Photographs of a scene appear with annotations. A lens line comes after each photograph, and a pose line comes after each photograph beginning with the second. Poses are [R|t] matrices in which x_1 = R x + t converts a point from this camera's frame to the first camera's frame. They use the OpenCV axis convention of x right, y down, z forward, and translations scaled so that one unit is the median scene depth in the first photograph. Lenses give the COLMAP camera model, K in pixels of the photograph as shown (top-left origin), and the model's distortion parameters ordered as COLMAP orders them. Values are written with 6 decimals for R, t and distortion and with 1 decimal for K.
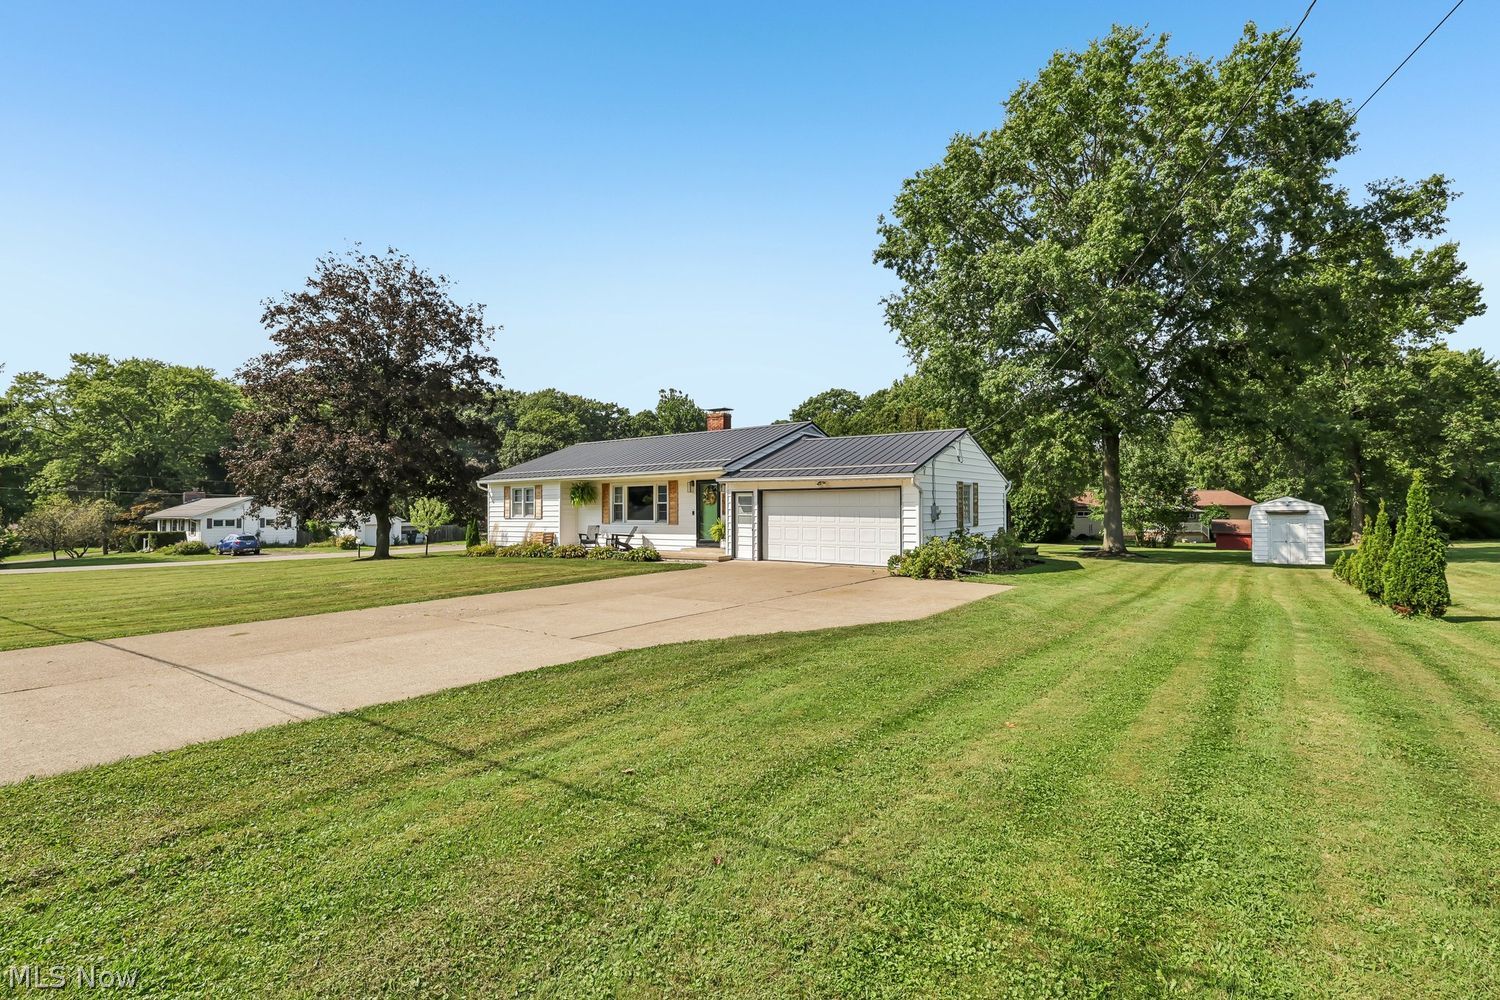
lens RADIAL K [[709.2, 0, 748.4], [0, 709.2, 507.0], [0, 0, 1]] dist [-0.002538, -0.000296]
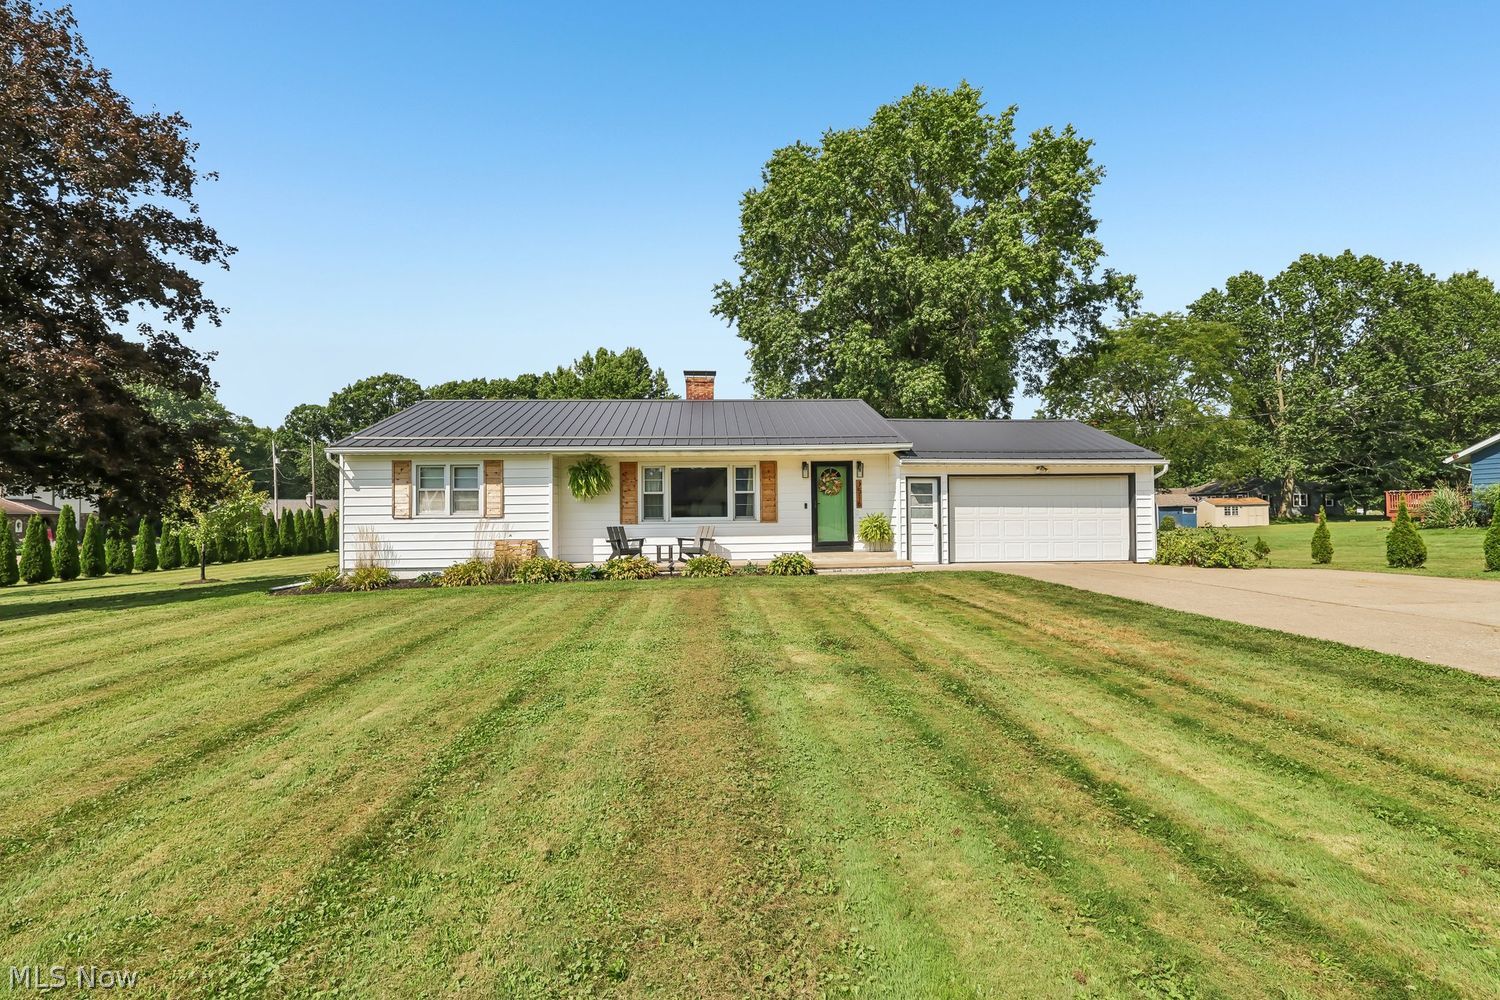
lens RADIAL K [[709.2, 0, 749.9], [0, 709.2, 502.3], [0, 0, 1]] dist [-0.002538, -0.000296]
pose [[0.754787, 0.008518, 0.655915, -0.573173], [0.004338, 0.999829, -0.017976, 0.016869], [-0.655956, 0.016413, 0.754621, 0.457422]]
